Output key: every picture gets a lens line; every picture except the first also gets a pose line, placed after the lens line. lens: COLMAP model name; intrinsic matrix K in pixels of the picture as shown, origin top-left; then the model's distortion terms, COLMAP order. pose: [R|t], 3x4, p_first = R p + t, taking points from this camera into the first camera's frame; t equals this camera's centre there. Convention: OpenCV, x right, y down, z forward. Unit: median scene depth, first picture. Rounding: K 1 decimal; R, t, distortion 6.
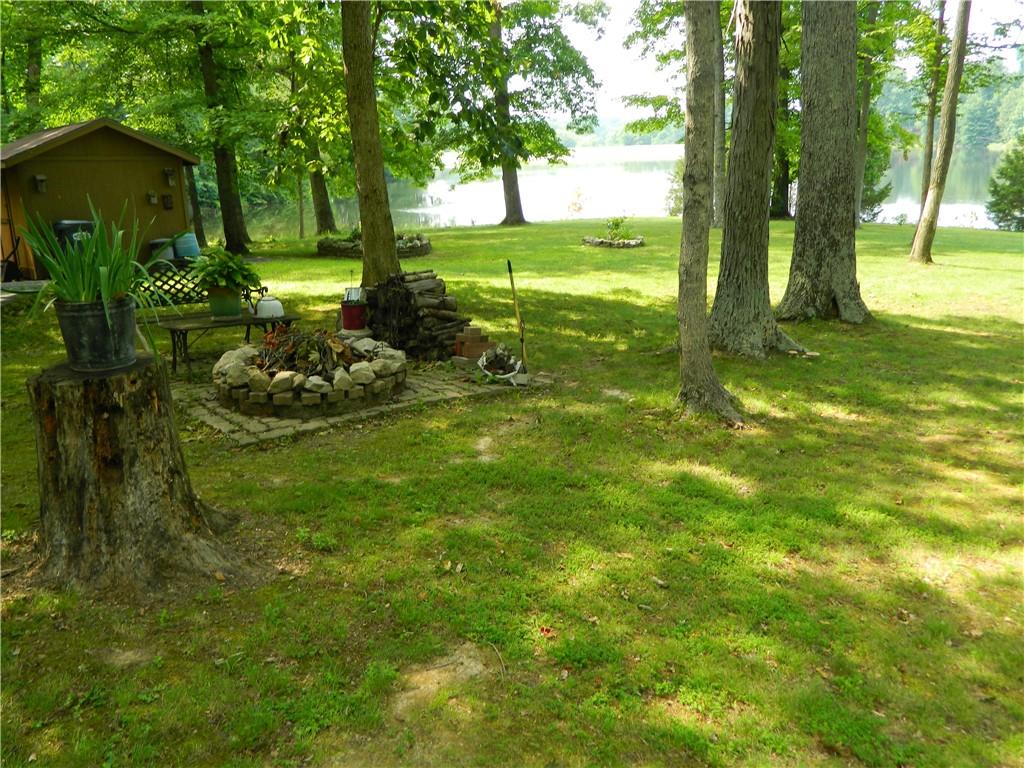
lens RADIAL K [[837.4, 0, 513.8], [0, 837.4, 386.5], [0, 0, 1]] dist [-0.009112, -0.007954]
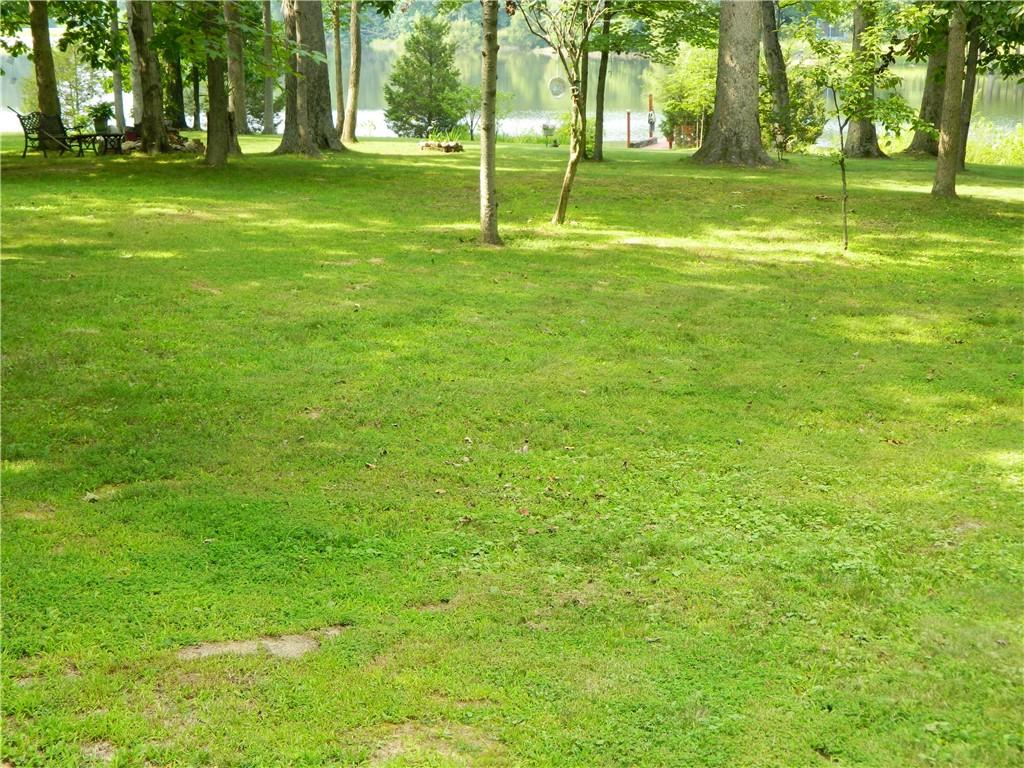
lens RADIAL K [[1665.4, 0, 515.0], [0, 1665.4, 384.4], [0, 0, 1]] dist [0.030277, 0.000000]
pose [[0.832556, -0.087964, 0.546912, -0.378493], [0.126581, 0.991399, -0.033238, 0.172375], [-0.539284, 0.096901, 0.836530, -0.644456]]
